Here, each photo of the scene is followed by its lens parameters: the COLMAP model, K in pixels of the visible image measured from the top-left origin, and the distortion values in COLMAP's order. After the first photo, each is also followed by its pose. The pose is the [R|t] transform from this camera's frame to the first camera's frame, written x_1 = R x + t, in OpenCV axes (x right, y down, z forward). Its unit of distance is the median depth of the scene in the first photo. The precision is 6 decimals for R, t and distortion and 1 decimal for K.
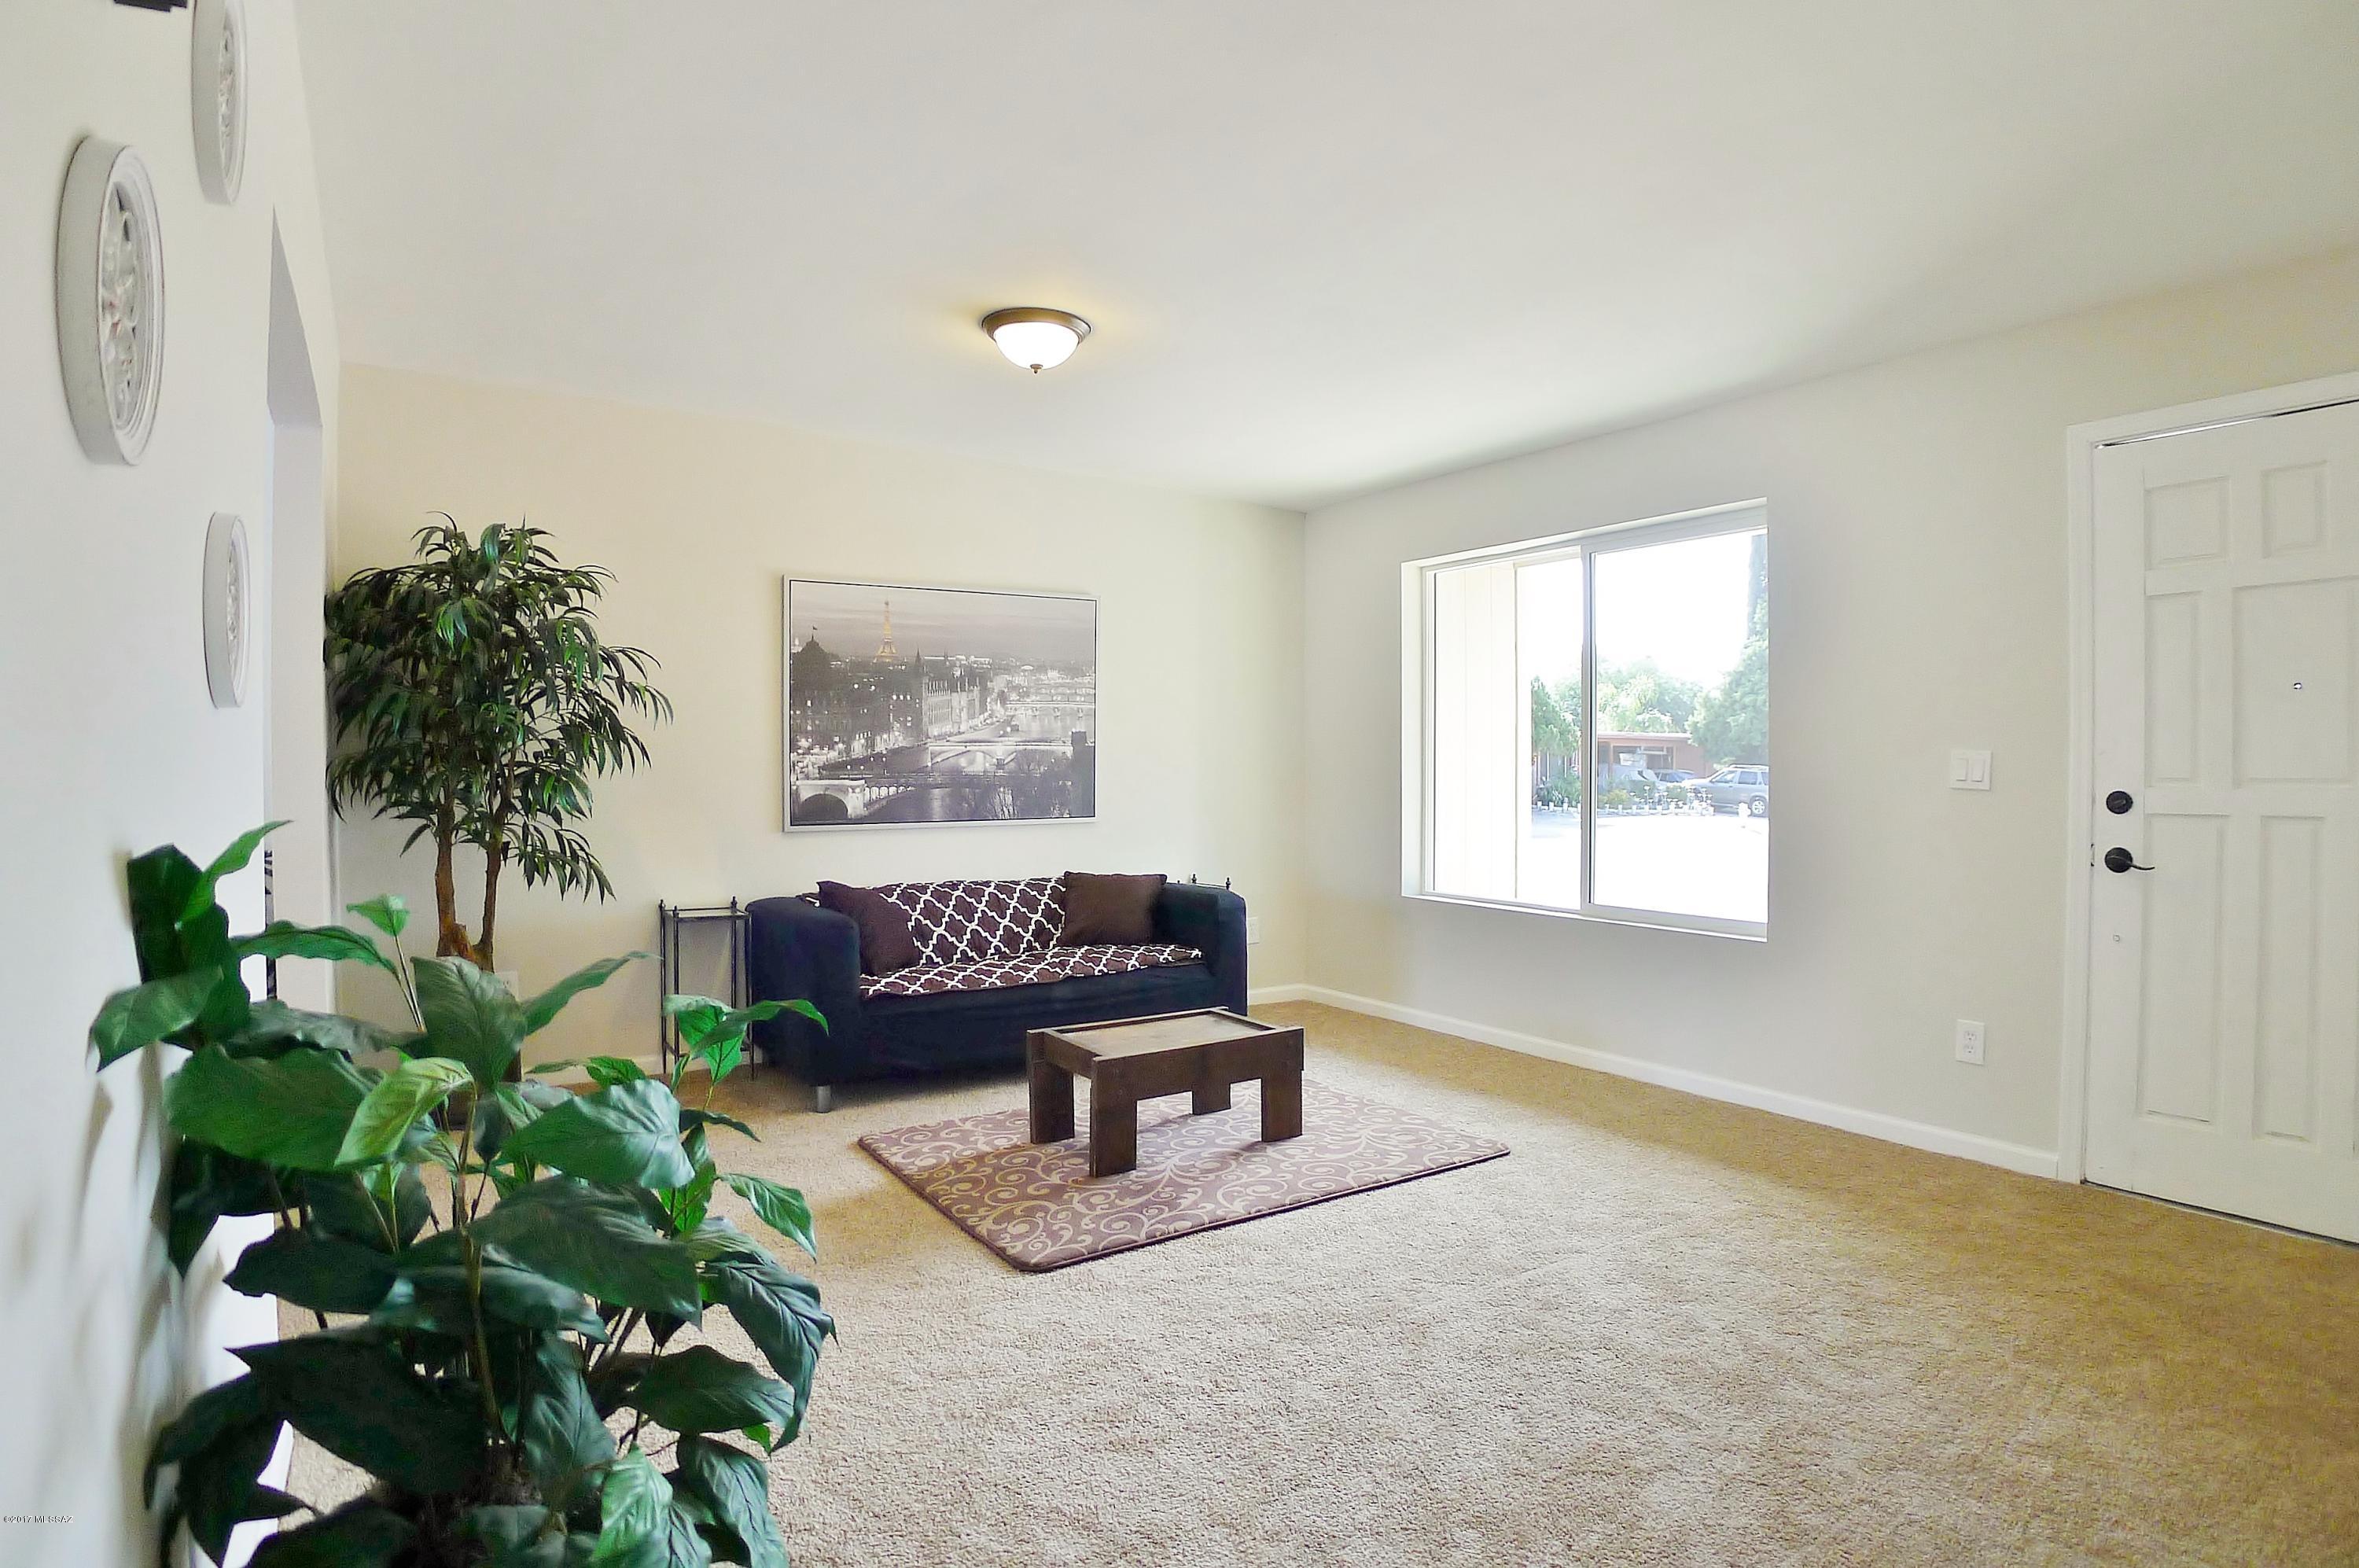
lens RADIAL K [[1285.2, 0, 1160.5], [0, 1285.2, 783.4], [0, 0, 1]] dist [-0.098254, 0.030165]
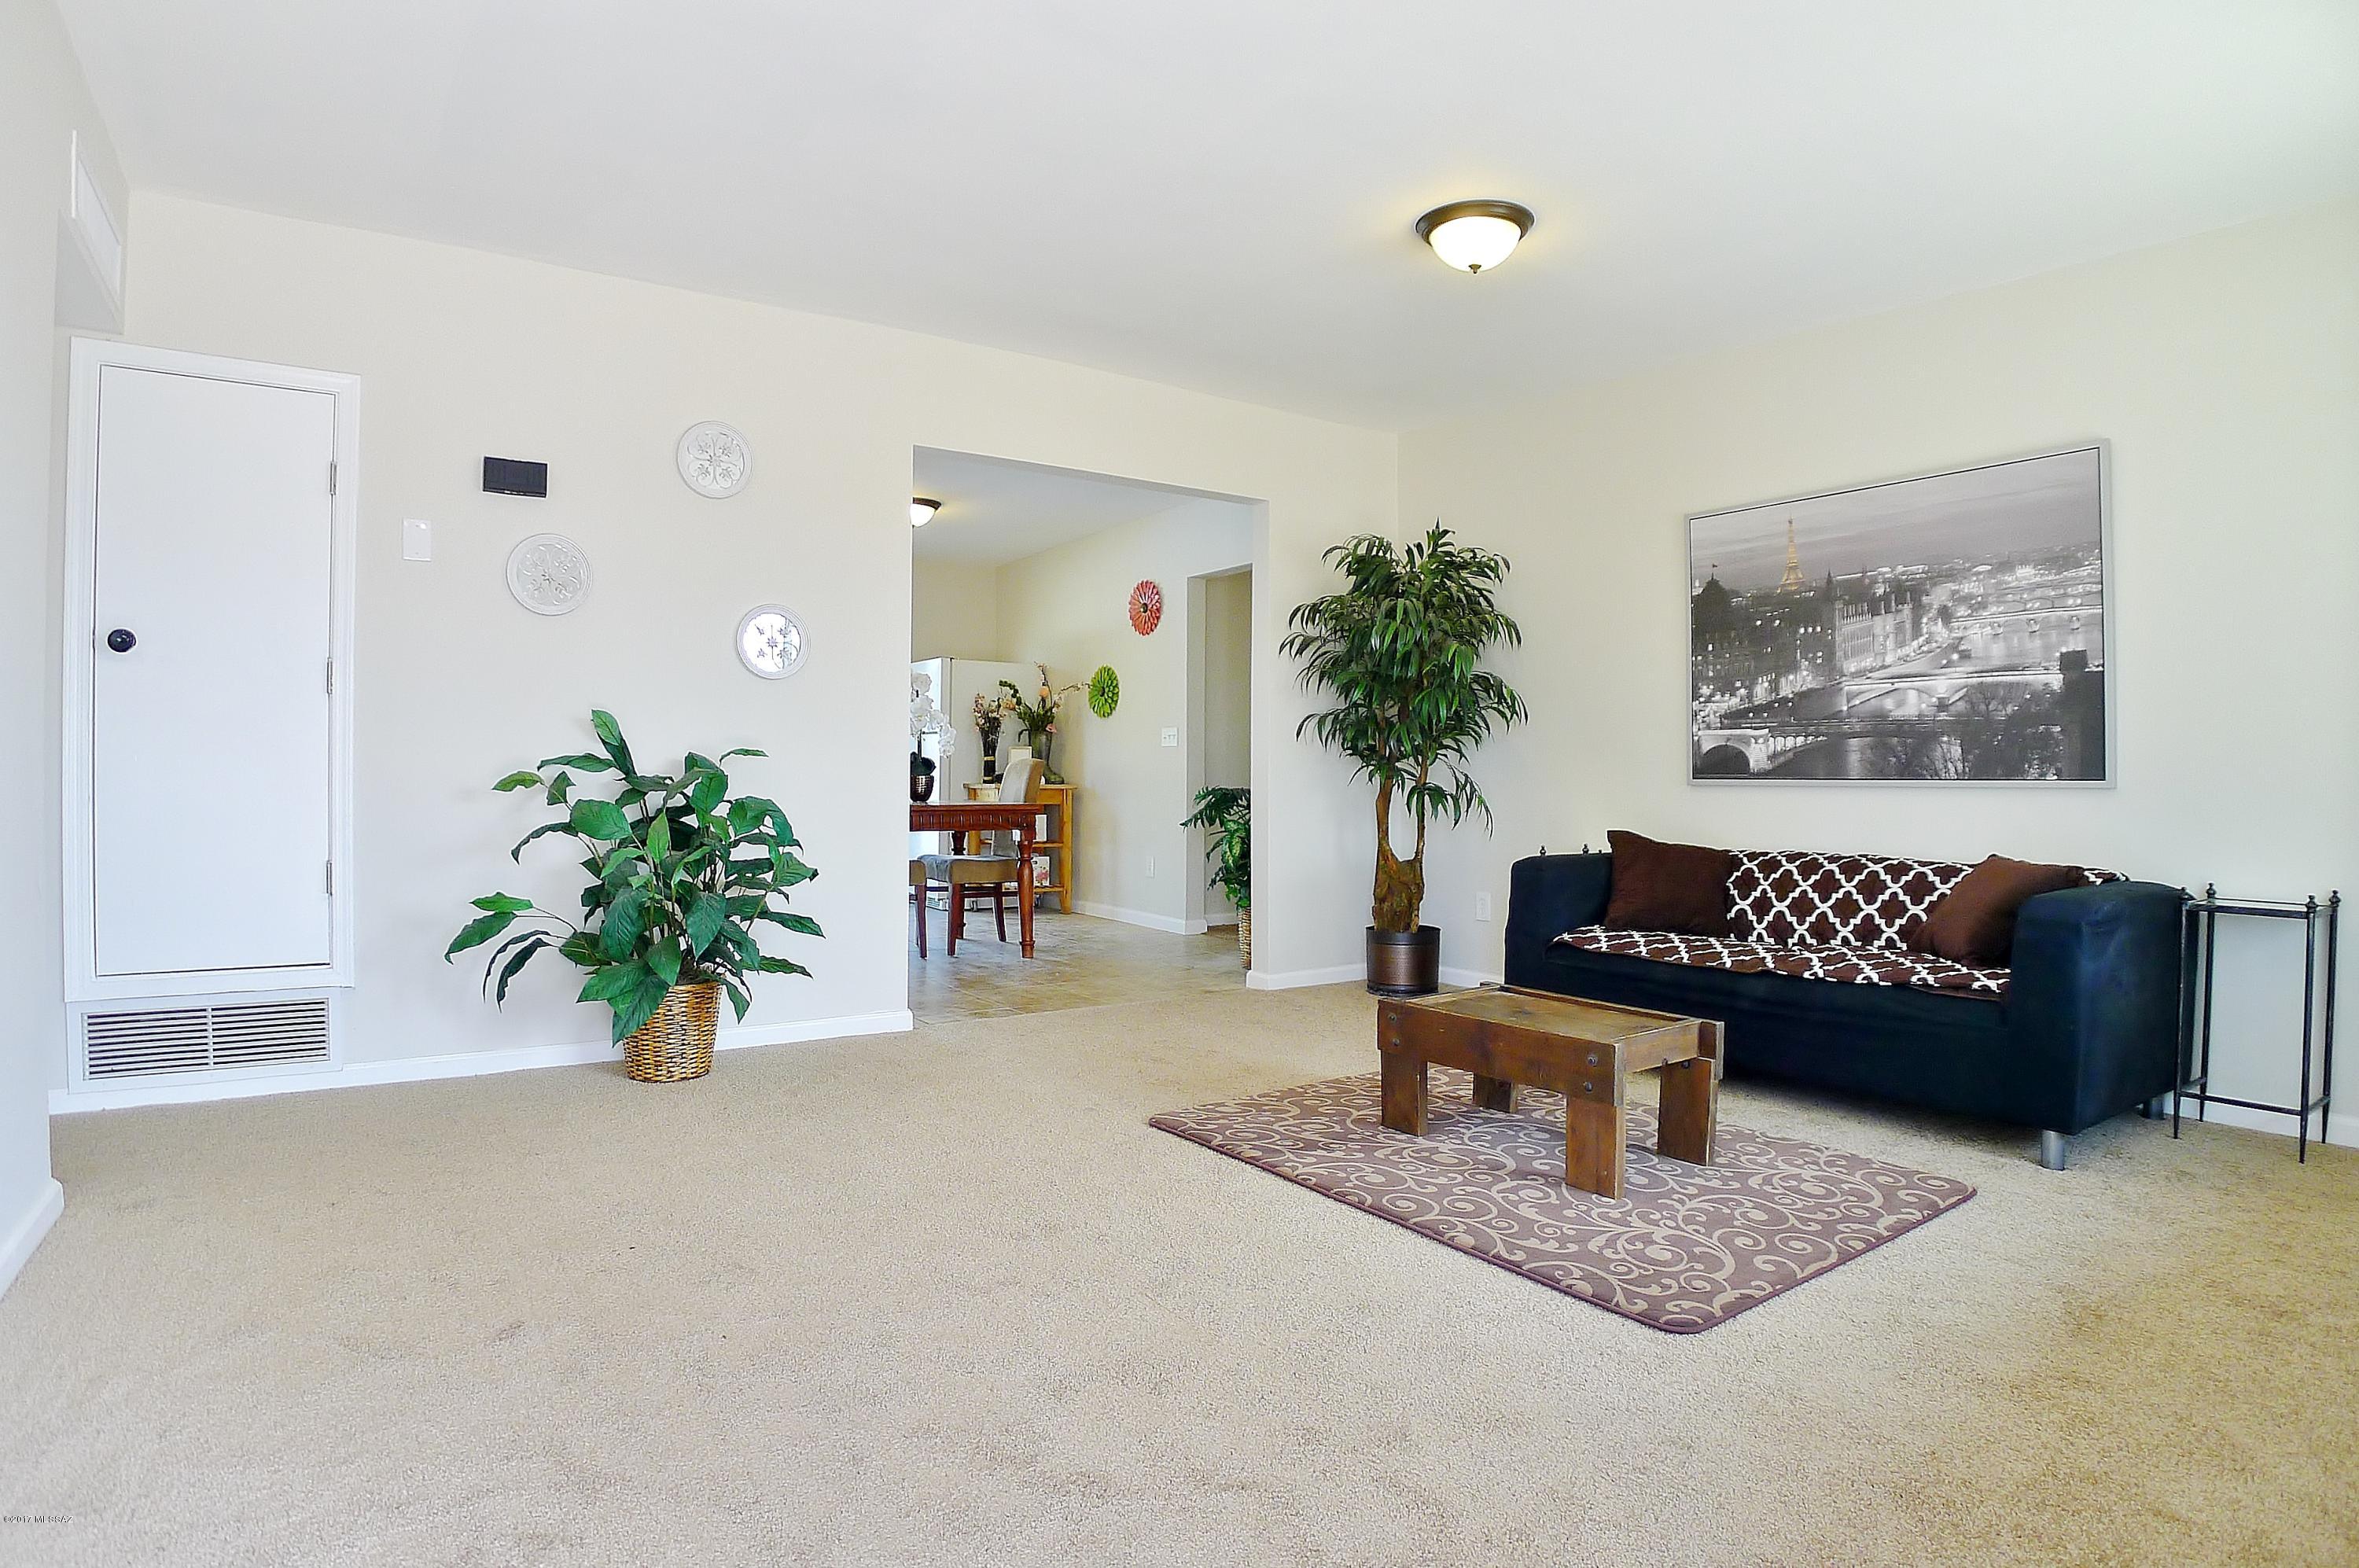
lens RADIAL K [[1285.2, 0, 1160.5], [0, 1285.2, 783.4], [0, 0, 1]] dist [-0.098254, 0.030165]
pose [[0.010154, 0.007805, -0.999918, 0.621141], [-0.021822, 0.999733, 0.007582, 0.036936], [0.999710, 0.021743, 0.010322, 0.573780]]
